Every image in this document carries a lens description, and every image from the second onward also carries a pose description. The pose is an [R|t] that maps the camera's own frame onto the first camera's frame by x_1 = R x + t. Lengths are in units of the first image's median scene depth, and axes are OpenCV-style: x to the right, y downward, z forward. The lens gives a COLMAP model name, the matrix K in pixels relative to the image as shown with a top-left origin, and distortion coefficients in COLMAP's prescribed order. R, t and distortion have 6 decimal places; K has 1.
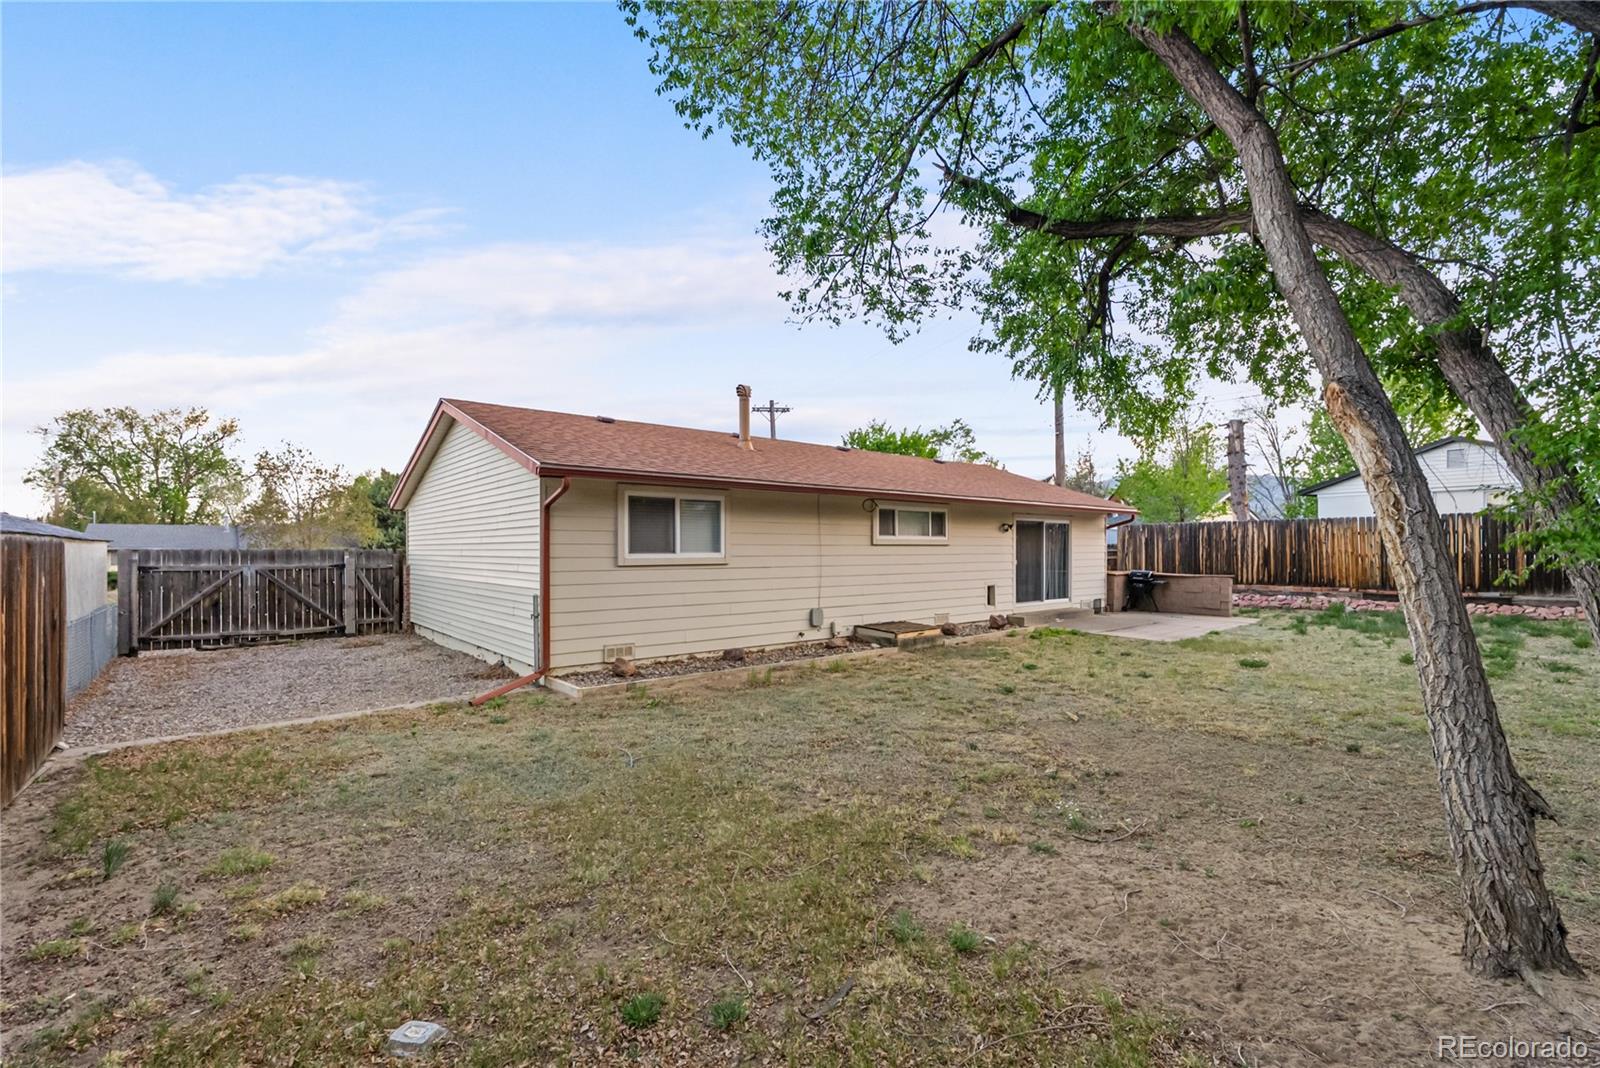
lens RADIAL K [[705.6, 0, 800.0], [0, 705.6, 534.0], [0, 0, 1]] dist [-0.006180, -0.000092]
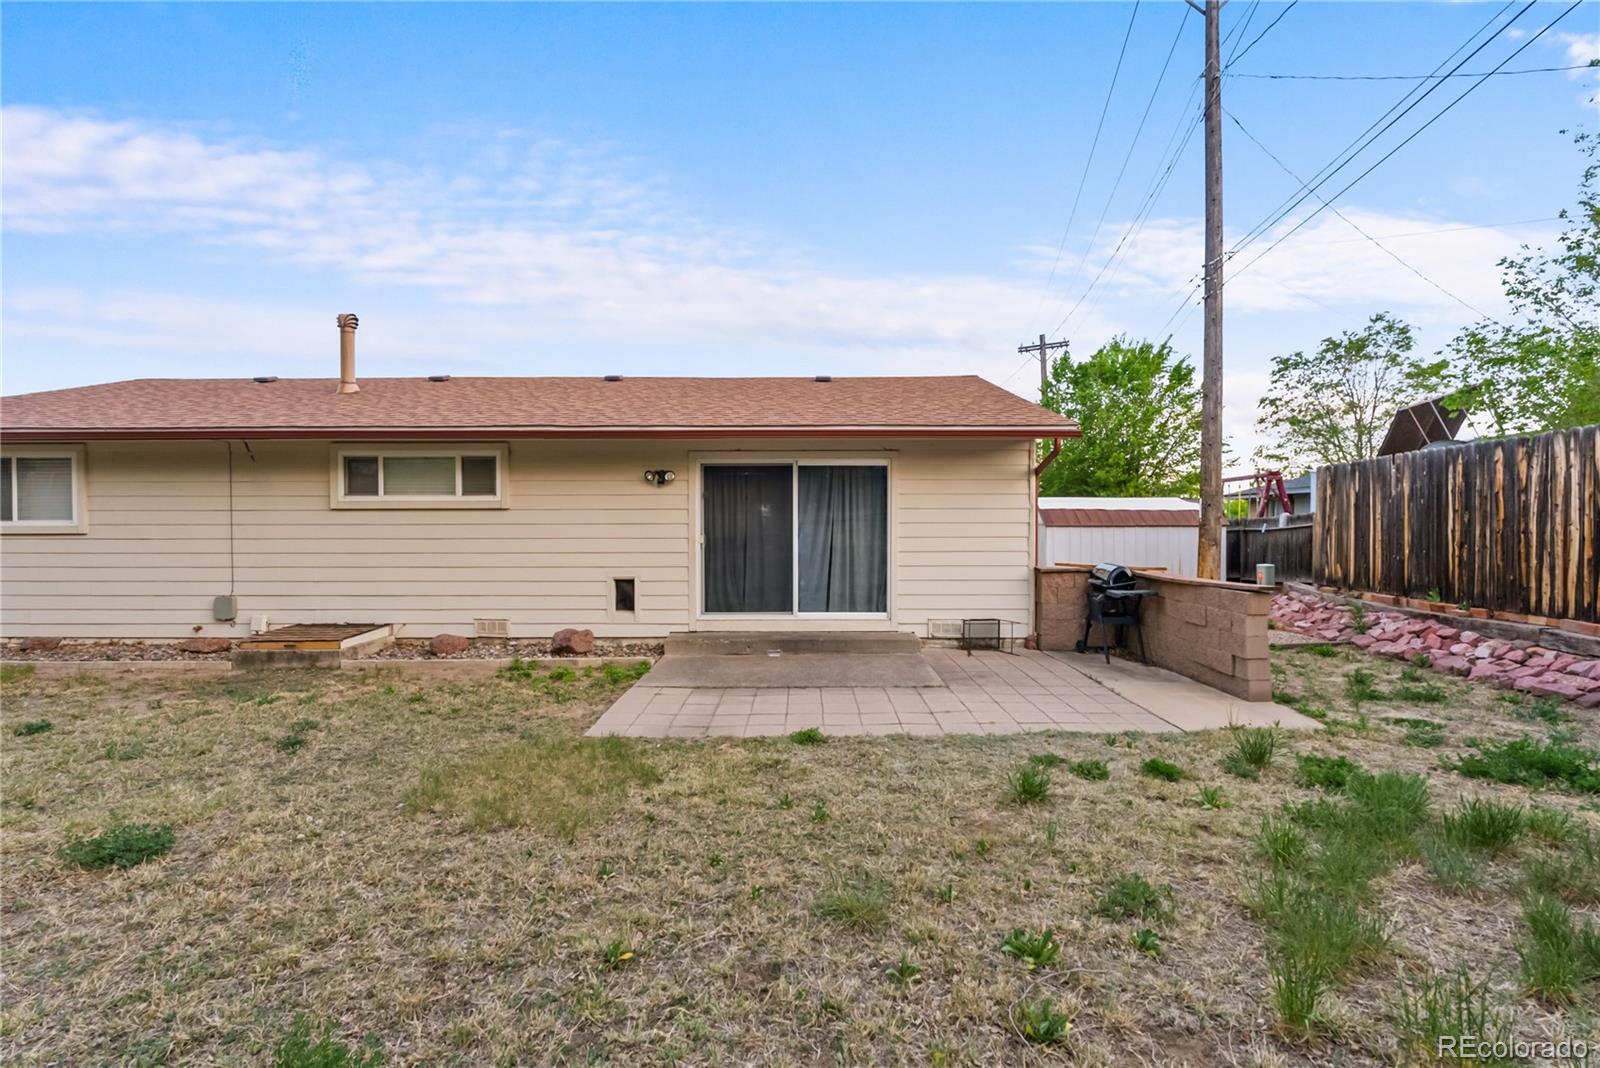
lens RADIAL K [[705.6, 0, 800.0], [0, 705.6, 534.0], [0, 0, 1]] dist [-0.006180, -0.000092]
pose [[0.762364, 0.006319, -0.647117, 0.713515], [0.012788, 0.999610, 0.024827, 0.022128], [0.647022, -0.027203, 0.761986, 0.616041]]
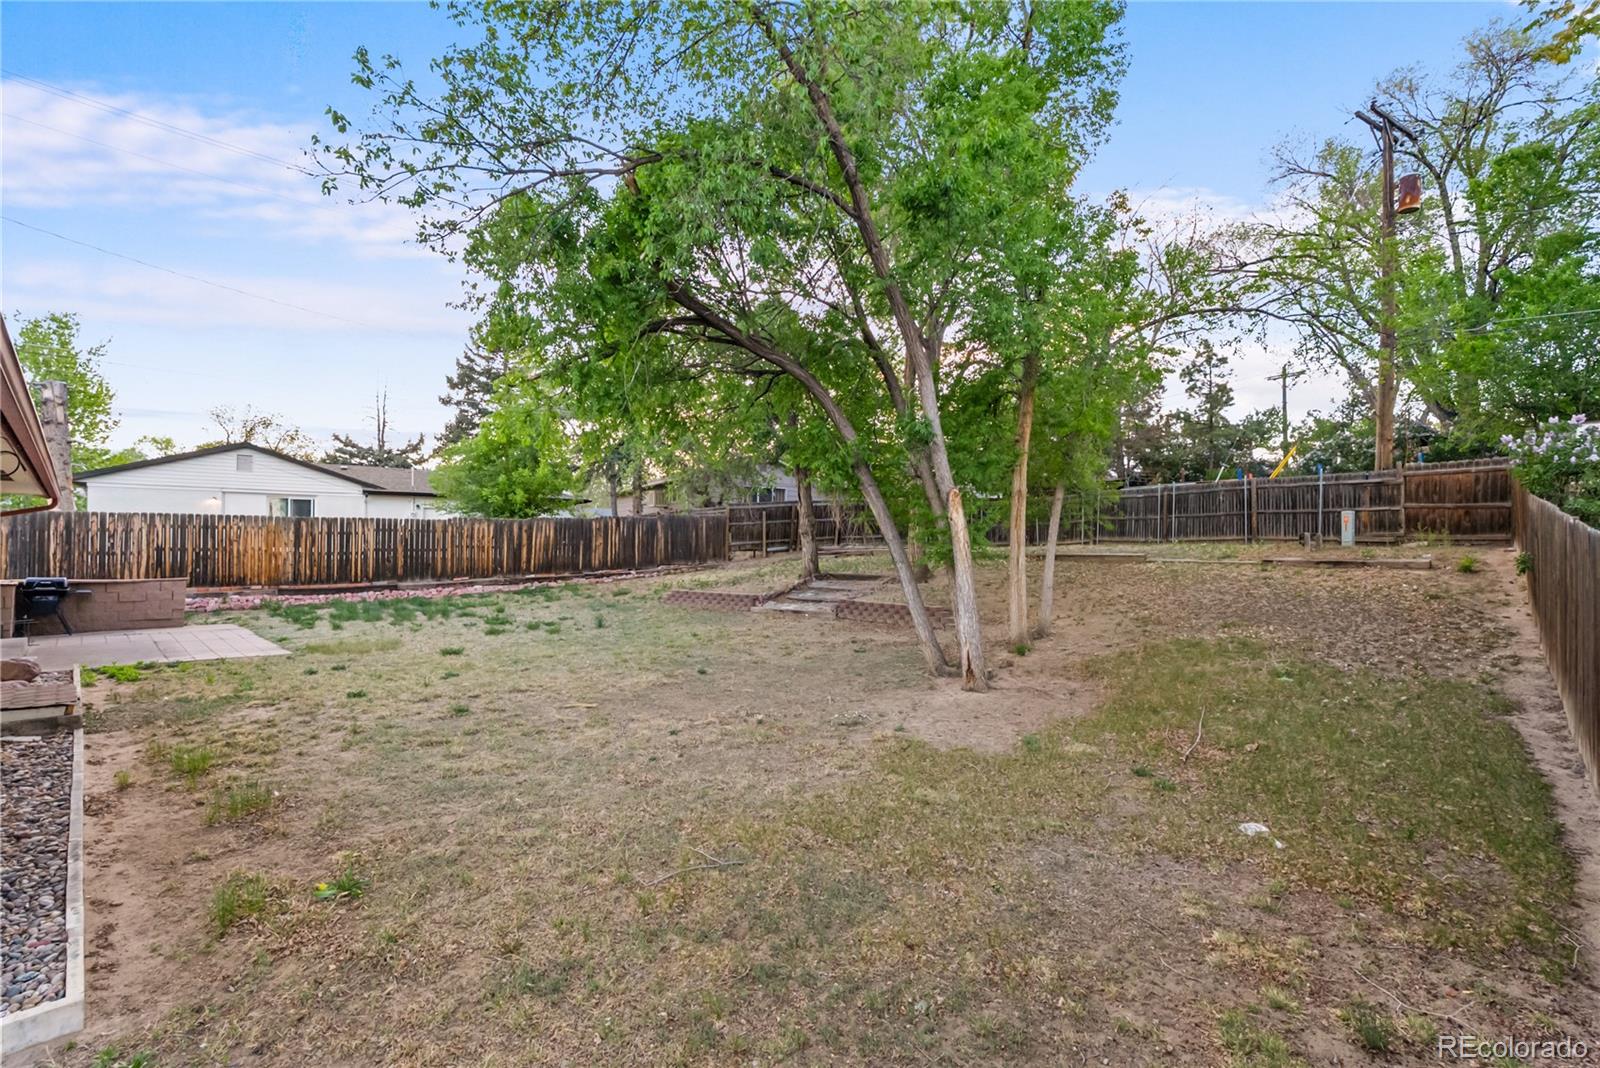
lens RADIAL K [[705.6, 0, 800.0], [0, 705.6, 534.0], [0, 0, 1]] dist [-0.006180, -0.000092]
pose [[-0.076938, 0.016479, 0.996900, -0.325137], [-0.022583, 0.999578, -0.018266, 0.003643], [-0.996780, -0.023918, -0.076534, 0.331065]]
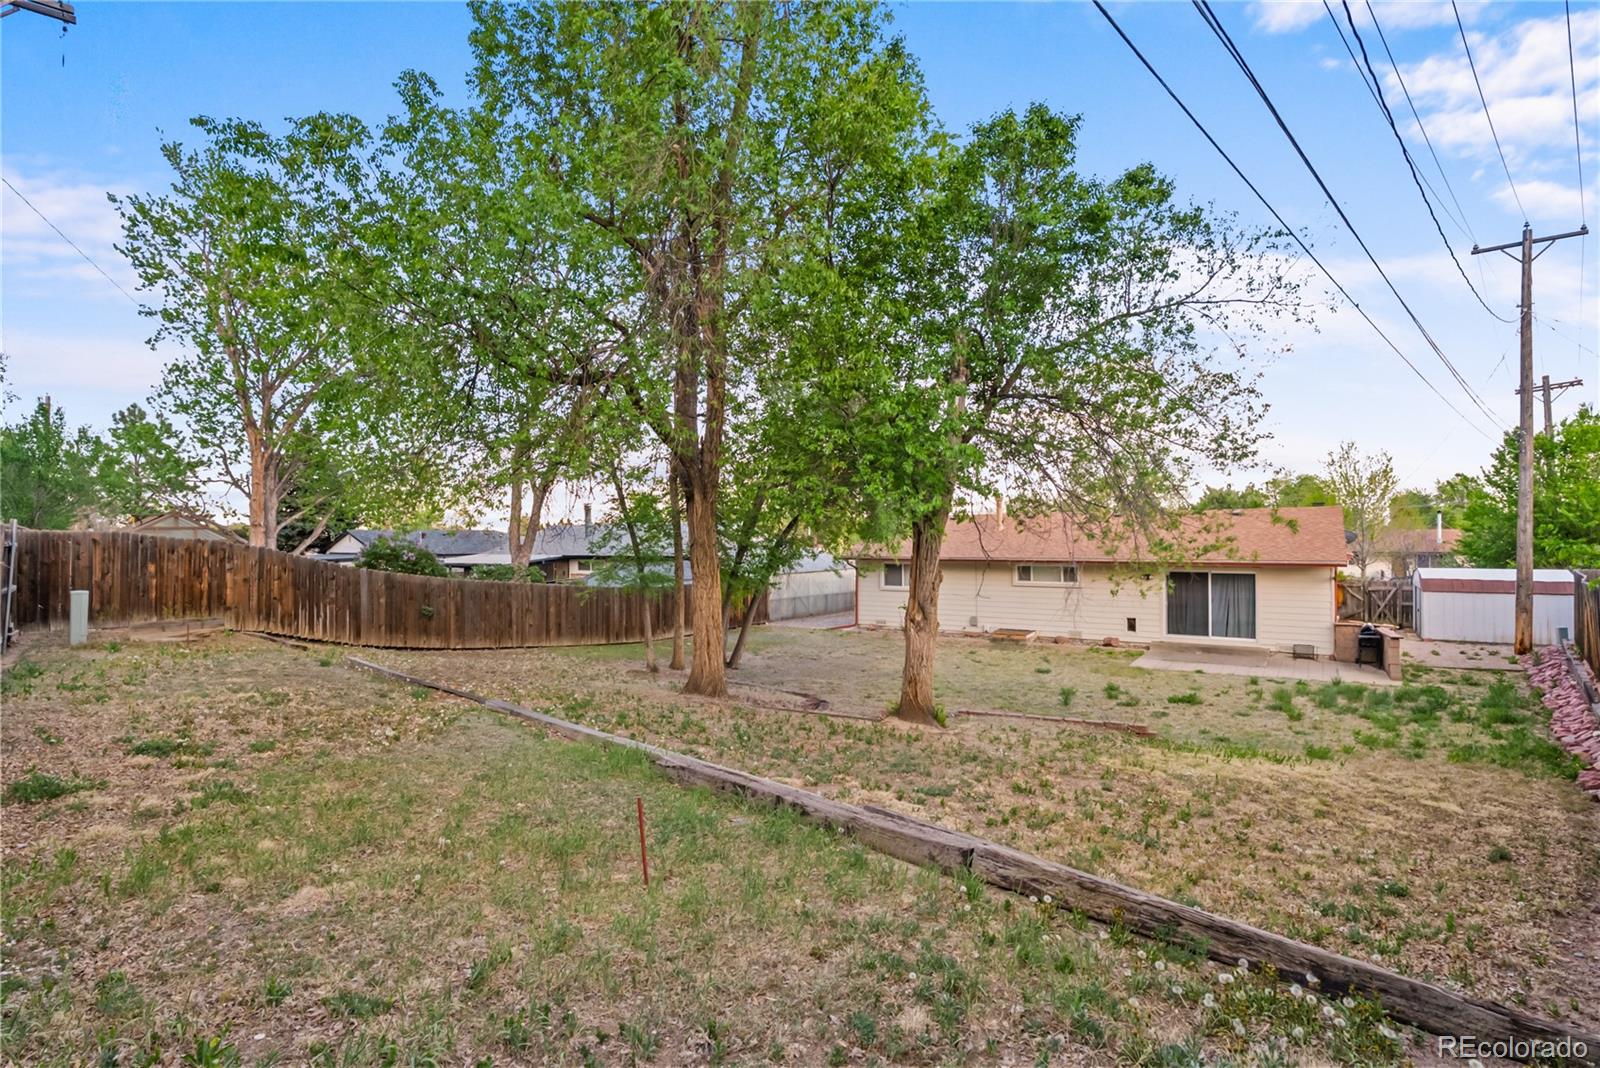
lens RADIAL K [[780.6, 0, 800.0], [0, 780.6, 534.0], [0, 0, 1]] dist [-0.000845, 0.000378]
pose [[0.275421, -0.004113, -0.961315, 1.503589], [0.024686, 0.999691, 0.002795, -0.109733], [0.961007, -0.024501, 0.275437, -0.061979]]
